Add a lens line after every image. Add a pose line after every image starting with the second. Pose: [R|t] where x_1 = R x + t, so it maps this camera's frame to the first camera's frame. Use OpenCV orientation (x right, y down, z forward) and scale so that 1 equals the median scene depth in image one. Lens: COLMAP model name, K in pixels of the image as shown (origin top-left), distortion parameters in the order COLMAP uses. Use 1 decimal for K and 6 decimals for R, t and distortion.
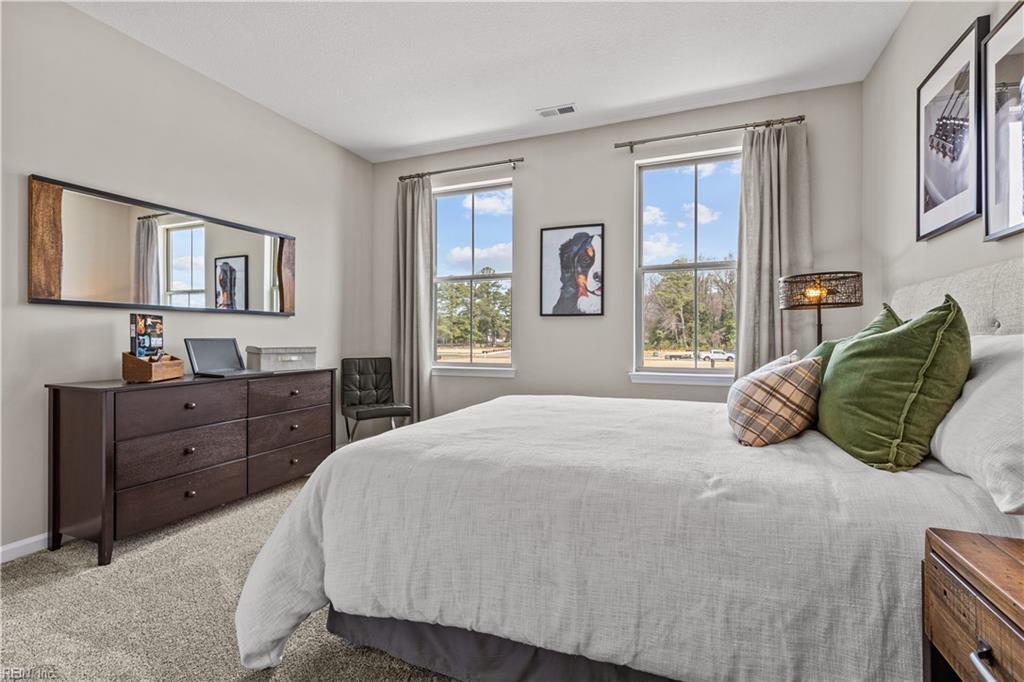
lens RADIAL K [[462.2, 0, 511.5], [0, 462.2, 337.7], [0, 0, 1]] dist [0.000014, 0.000062]
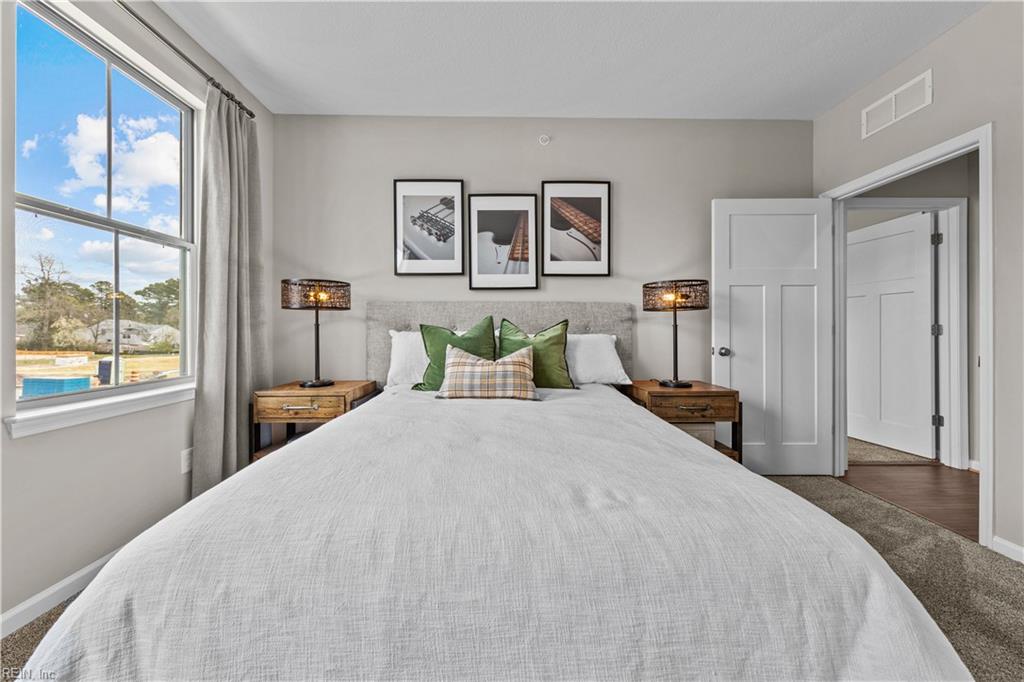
lens RADIAL K [[367.9, 0, 513.6], [0, 367.9, 329.6], [0, 0, 1]] dist [-0.000531, 0.000014]
pose [[-0.399576, -0.001814, 0.916698, -0.270424], [0.001135, 0.999996, 0.002473, -0.011715], [-0.916699, 0.002029, -0.399572, 0.668415]]
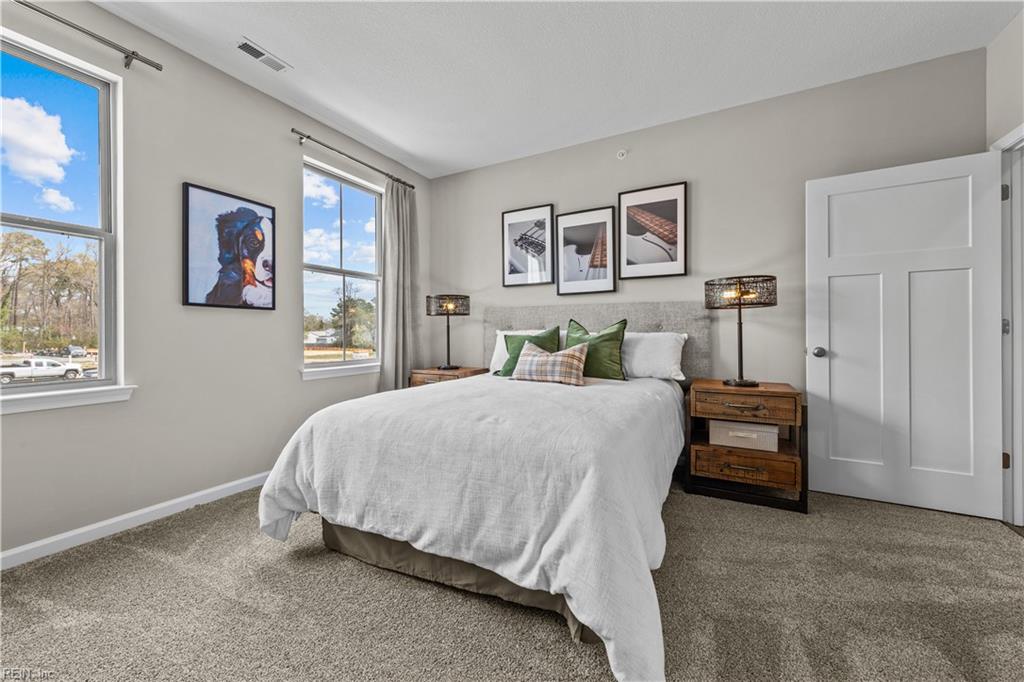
lens RADIAL K [[395.0, 0, 510.9], [0, 395.0, 334.6], [0, 0, 1]] dist [0.001081, -0.000039]
pose [[0.105061, -0.006678, 0.994443, -0.512600], [0.004501, 0.999970, 0.006240, -0.002986], [-0.994456, 0.003820, 0.105088, 0.460868]]
